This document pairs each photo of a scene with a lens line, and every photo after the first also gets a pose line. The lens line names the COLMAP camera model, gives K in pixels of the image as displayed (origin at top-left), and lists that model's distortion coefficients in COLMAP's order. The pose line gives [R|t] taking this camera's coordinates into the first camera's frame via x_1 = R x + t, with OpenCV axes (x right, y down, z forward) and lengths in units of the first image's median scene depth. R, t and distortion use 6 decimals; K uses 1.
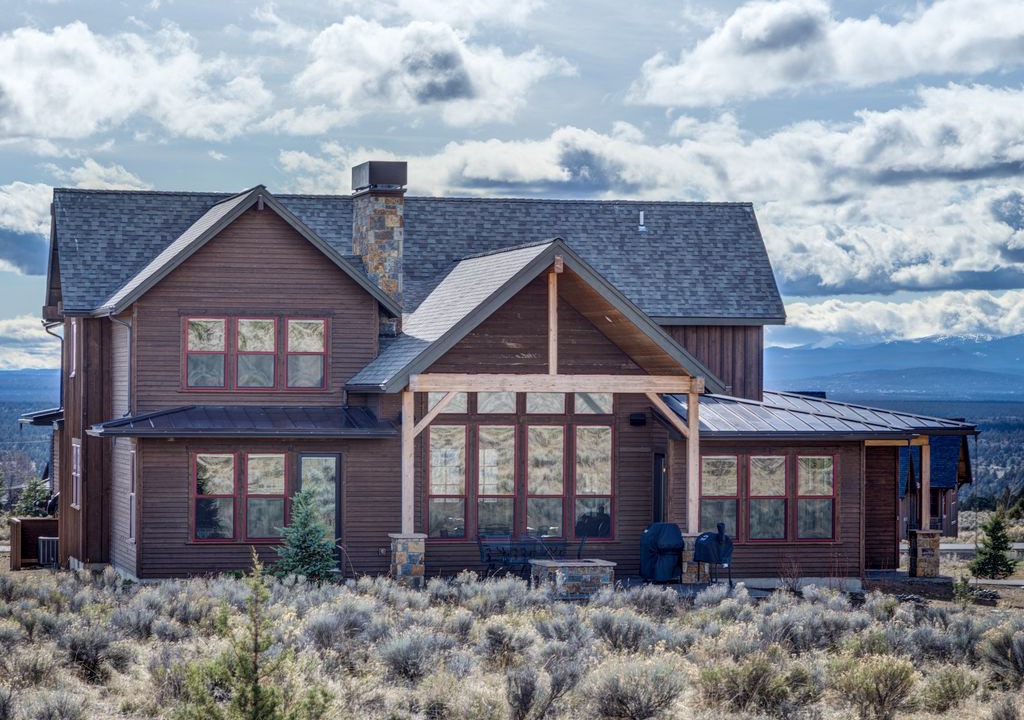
lens RADIAL K [[3368.7, 0, 512.0], [0, 3368.7, 361.2], [0, 0, 1]] dist [0.220877, 0.000000]
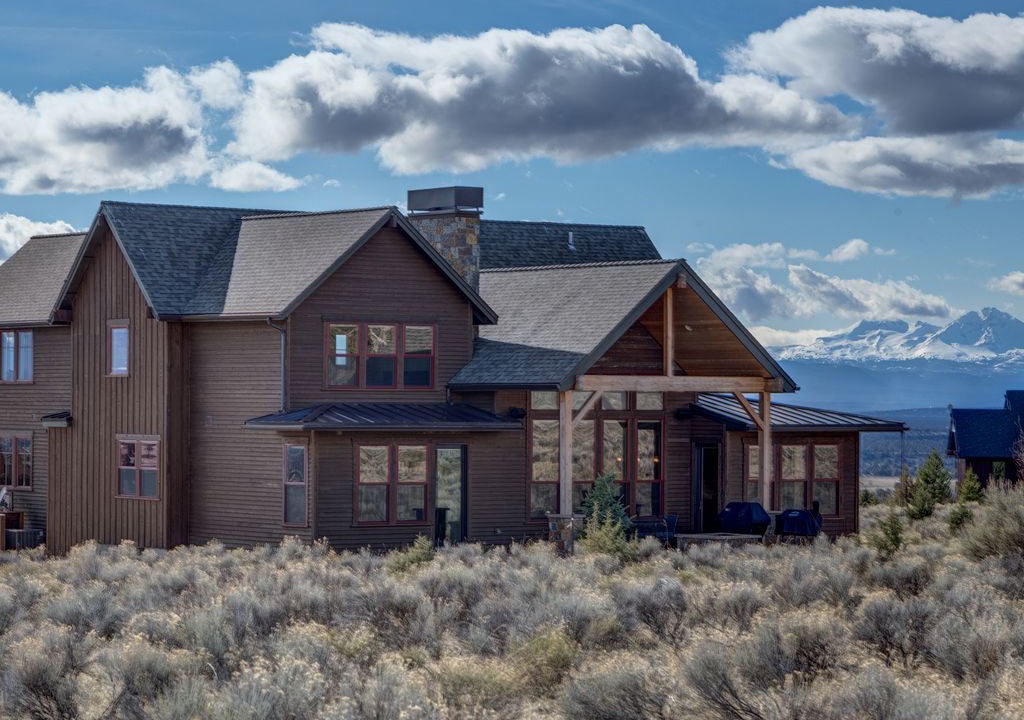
lens RADIAL K [[3368.7, 0, 512.1], [0, 3368.7, 359.7], [0, 0, 1]] dist [0.220877, 0.000000]
pose [[0.915837, 0.005103, 0.401518, -0.482202], [-0.005874, 0.999983, 0.000689, -0.002052], [-0.401508, -0.002989, 0.915851, -0.039519]]
